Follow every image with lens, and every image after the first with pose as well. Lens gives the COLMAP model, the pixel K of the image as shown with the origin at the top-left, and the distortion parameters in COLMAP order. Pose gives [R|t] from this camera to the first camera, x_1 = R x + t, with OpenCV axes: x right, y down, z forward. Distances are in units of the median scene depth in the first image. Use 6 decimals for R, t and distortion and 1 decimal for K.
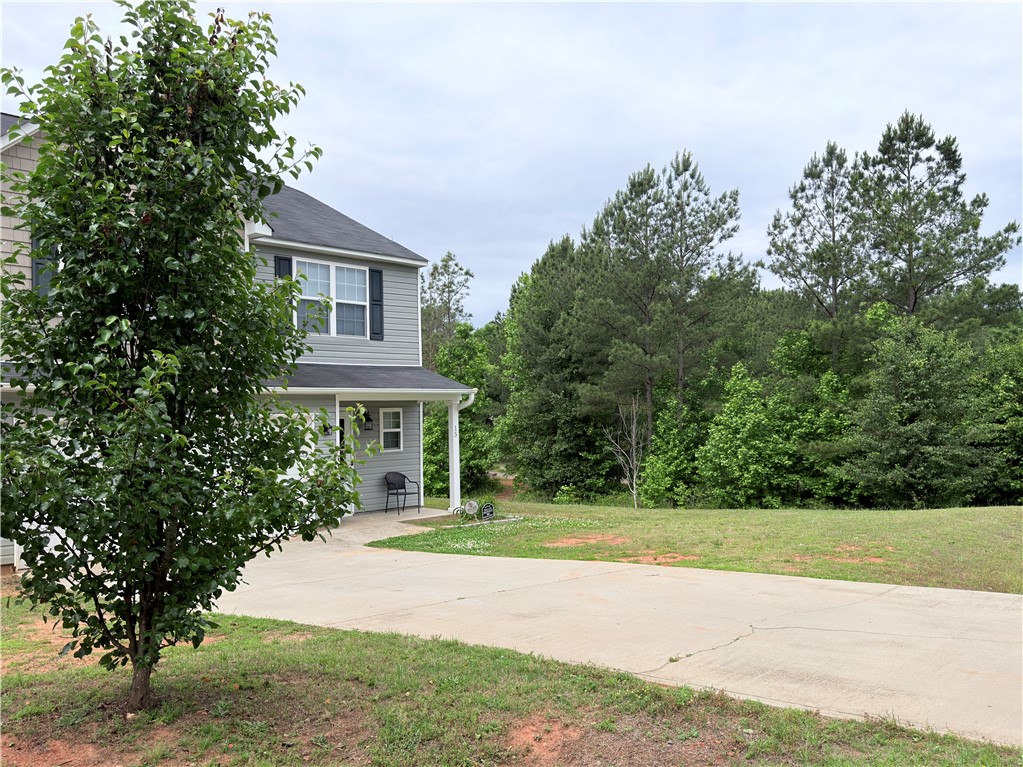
lens RADIAL K [[903.8, 0, 507.5], [0, 903.8, 399.8], [0, 0, 1]] dist [0.114562, -0.167065]
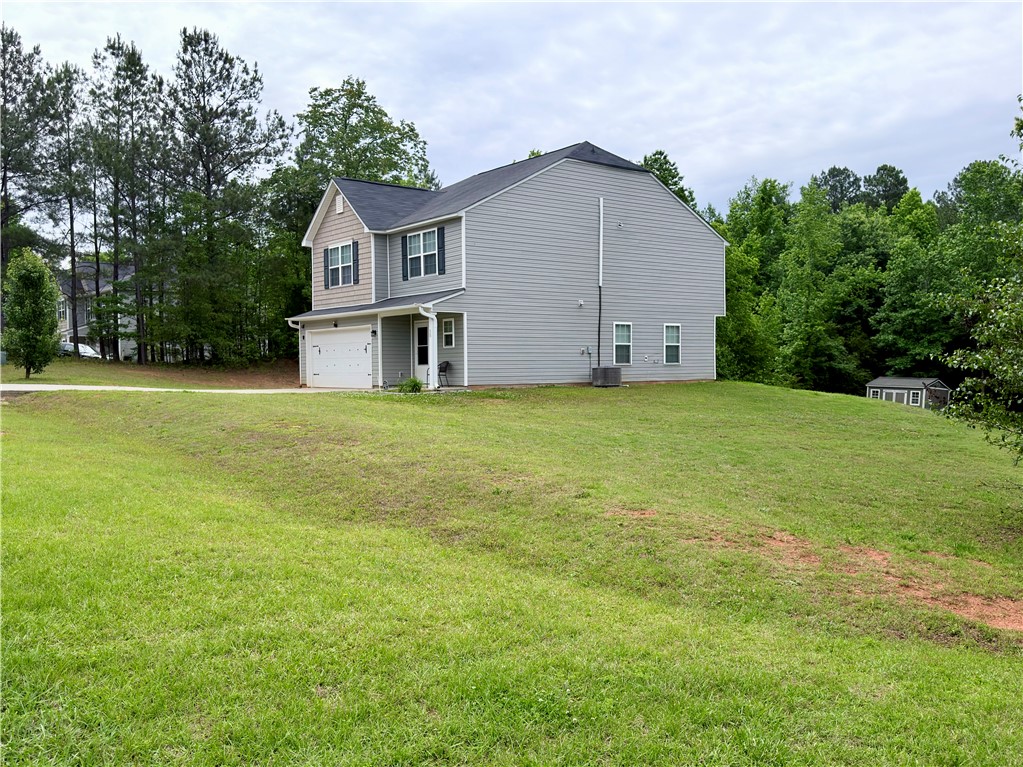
lens RADIAL K [[903.8, 0, 504.4], [0, 903.8, 386.9], [0, 0, 1]] dist [0.114562, -0.167065]
pose [[-0.163474, 0.041402, -0.985678, 0.651032], [0.031729, 0.998823, 0.036691, 0.034204], [0.986037, -0.025277, -0.164595, 0.652664]]
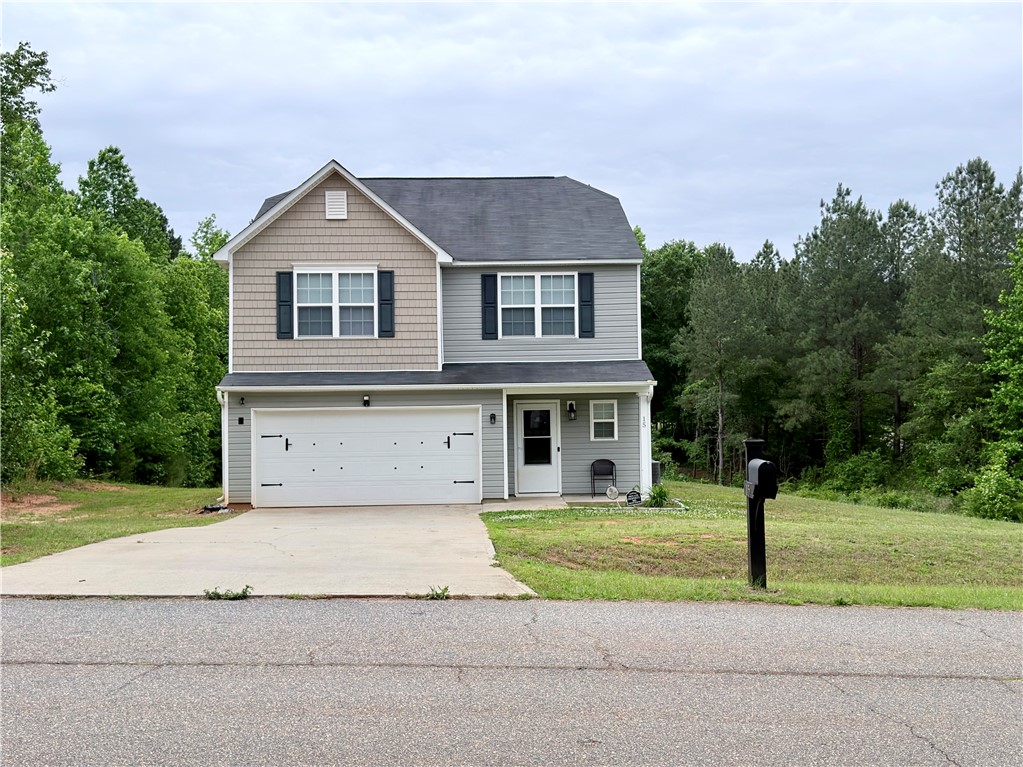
lens RADIAL K [[1143.4, 0, 522.3], [0, 1143.4, 399.6], [0, 0, 1]] dist [0.061478, 0.000000]
pose [[0.696641, -0.006079, -0.717394, 0.380557], [0.013684, 0.999895, 0.004815, 0.000401], [0.717290, -0.013172, 0.696651, -0.006798]]
